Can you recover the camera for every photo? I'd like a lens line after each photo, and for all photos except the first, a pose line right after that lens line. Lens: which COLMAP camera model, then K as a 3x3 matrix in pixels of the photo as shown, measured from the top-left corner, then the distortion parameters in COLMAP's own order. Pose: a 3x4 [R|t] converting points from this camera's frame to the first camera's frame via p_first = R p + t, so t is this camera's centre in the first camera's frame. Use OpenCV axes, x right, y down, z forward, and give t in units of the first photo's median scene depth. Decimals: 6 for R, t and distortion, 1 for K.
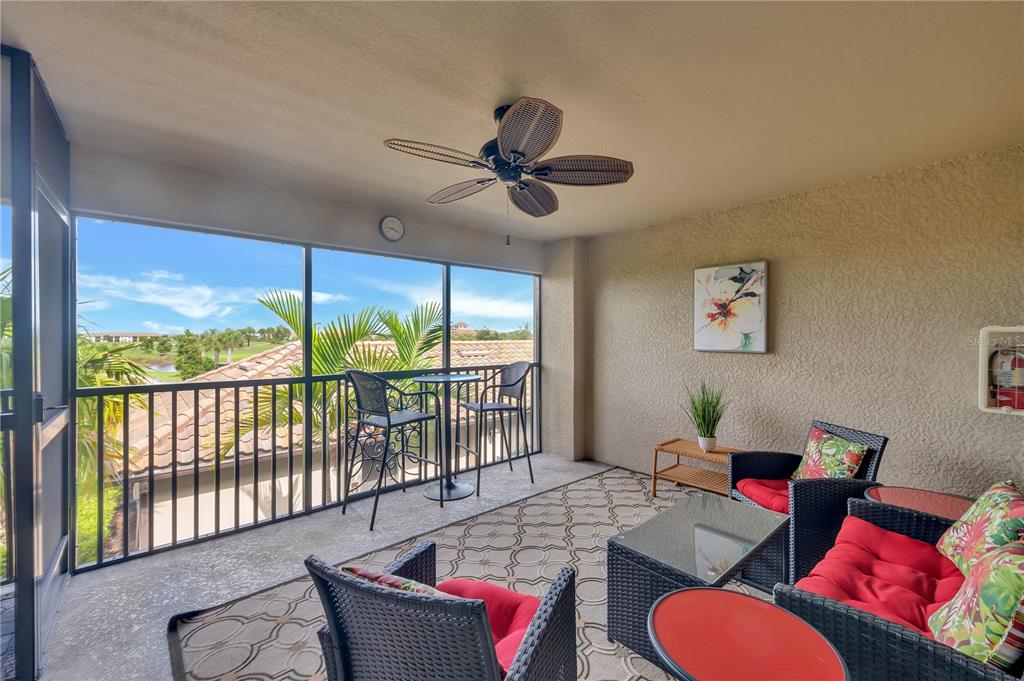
lens RADIAL K [[412.8, 0, 509.0], [0, 412.8, 337.9], [0, 0, 1]] dist [-0.000948, 0.000630]
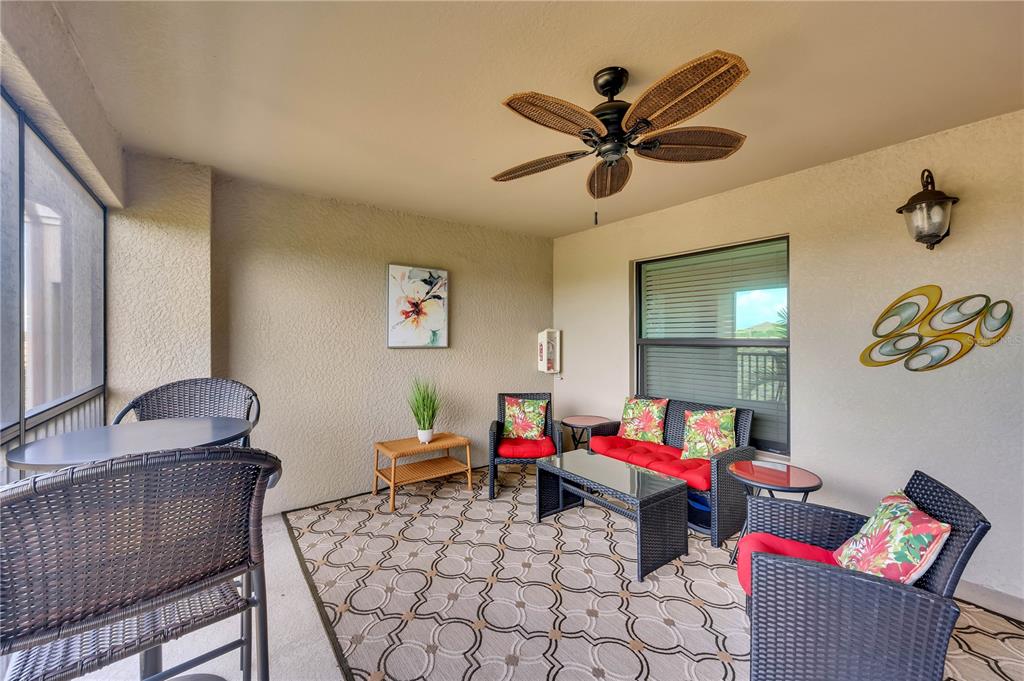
lens RADIAL K [[412.8, 0, 509.1], [0, 412.8, 337.5], [0, 0, 1]] dist [-0.000948, 0.000630]
pose [[0.092510, -0.000947, 0.995711, -0.546210], [0.003170, 0.999995, 0.000657, 0.007510], [-0.995707, 0.003096, 0.092513, 0.696670]]
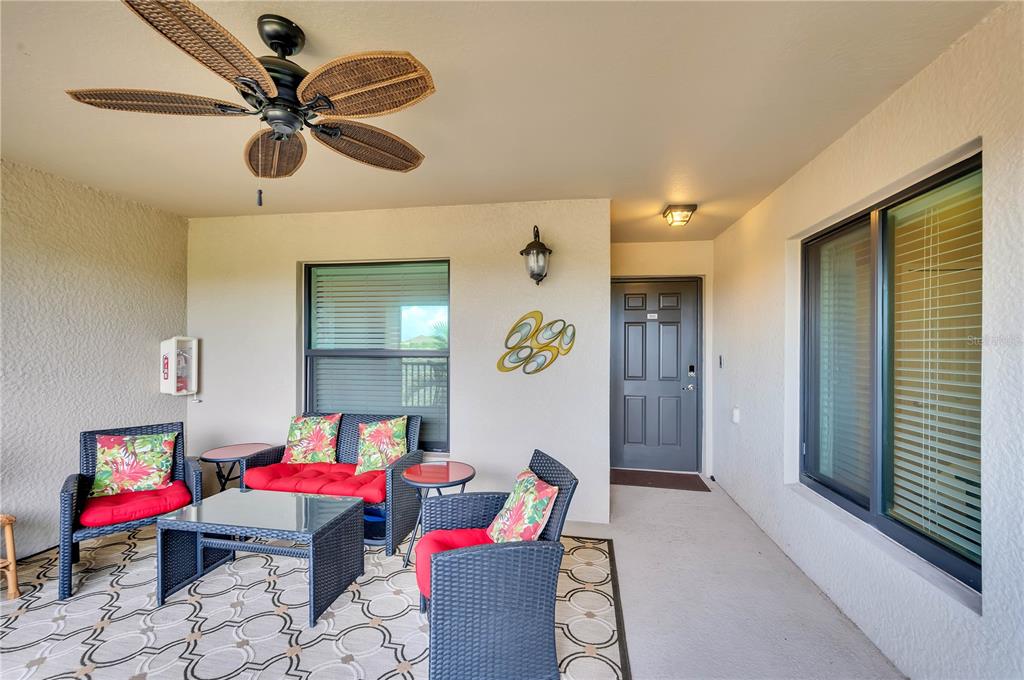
lens RADIAL K [[412.8, 0, 511.7], [0, 412.8, 347.0], [0, 0, 1]] dist [-0.000948, 0.000630]
pose [[-0.632967, 0.000342, 0.774179, -0.491104], [-0.001757, 0.999997, -0.001878, 0.007246], [-0.774177, -0.002549, -0.632964, 0.701657]]
